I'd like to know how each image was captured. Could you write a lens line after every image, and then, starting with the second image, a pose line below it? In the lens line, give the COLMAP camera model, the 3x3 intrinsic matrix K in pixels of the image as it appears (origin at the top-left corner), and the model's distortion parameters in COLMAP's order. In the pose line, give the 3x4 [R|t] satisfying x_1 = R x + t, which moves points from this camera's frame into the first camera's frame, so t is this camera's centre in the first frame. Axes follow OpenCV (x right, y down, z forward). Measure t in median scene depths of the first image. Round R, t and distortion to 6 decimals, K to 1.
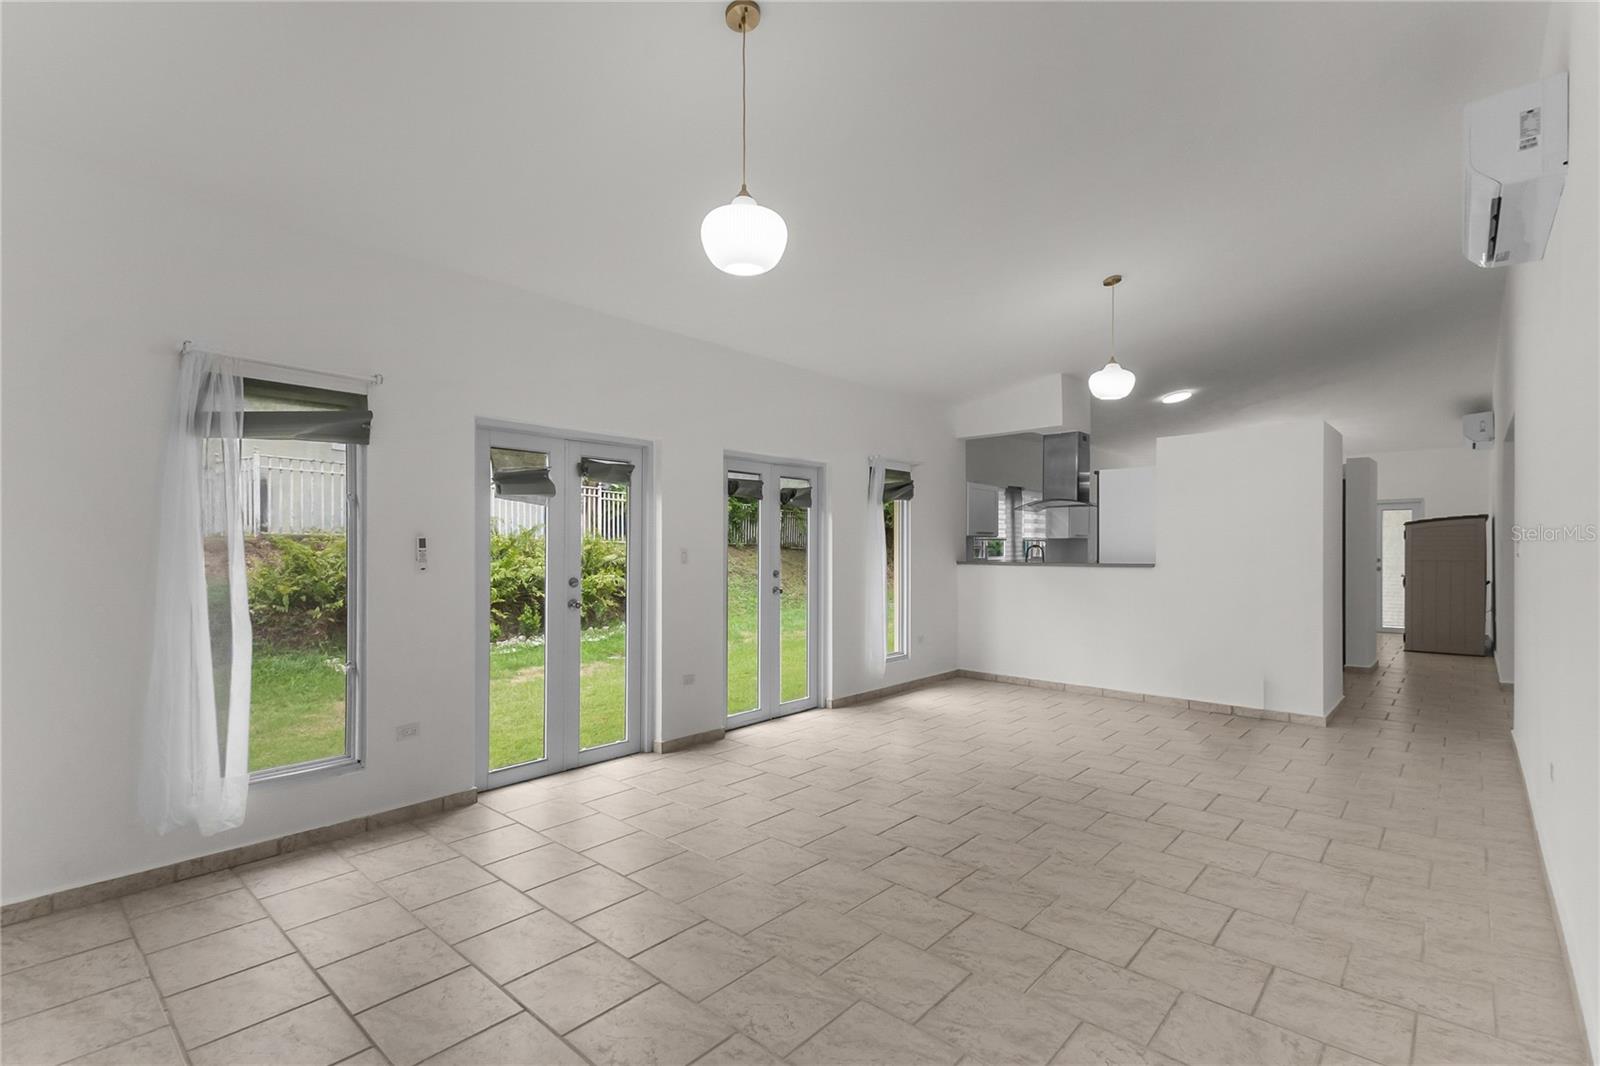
lens RADIAL K [[739.0, 0, 792.4], [0, 739.0, 532.7], [0, 0, 1]] dist [0.039342, -0.027098]
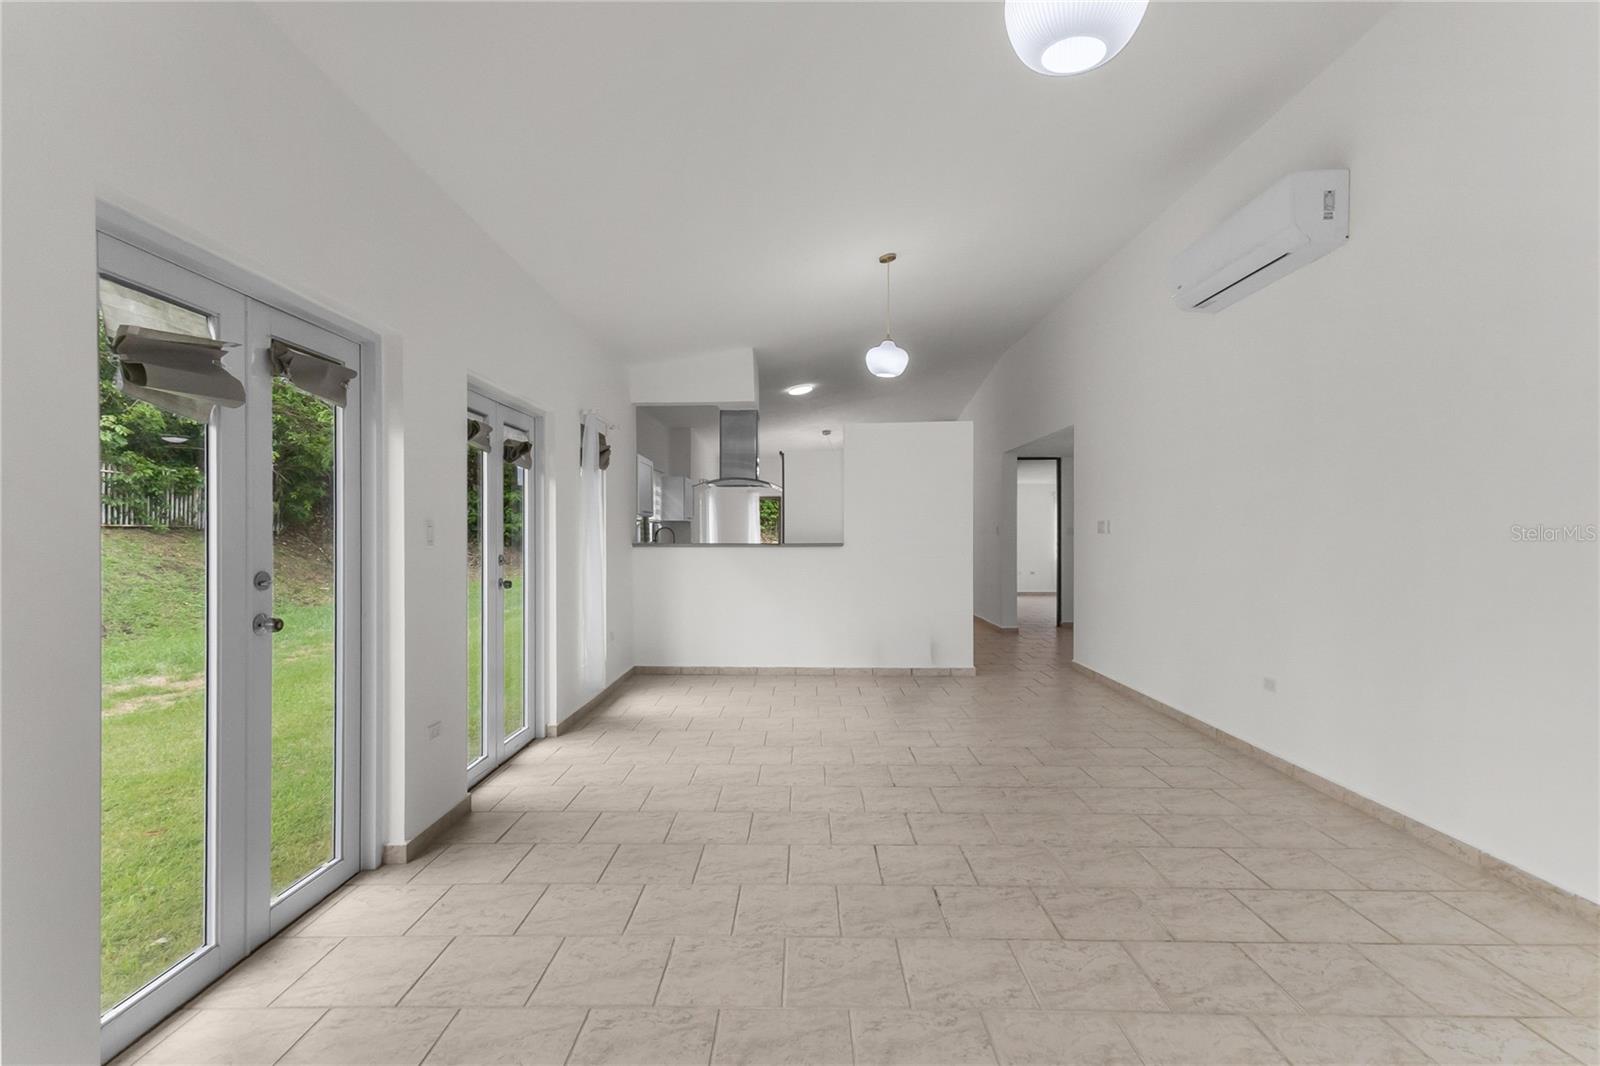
lens RADIAL K [[735.7, 0, 803.0], [0, 735.7, 538.8], [0, 0, 1]] dist [0.014633, 0.000319]
pose [[0.746452, -0.002969, 0.665432, -0.285337], [-0.013386, 0.999721, 0.019476, 0.018490], [-0.665304, -0.023445, 0.746204, 0.299903]]
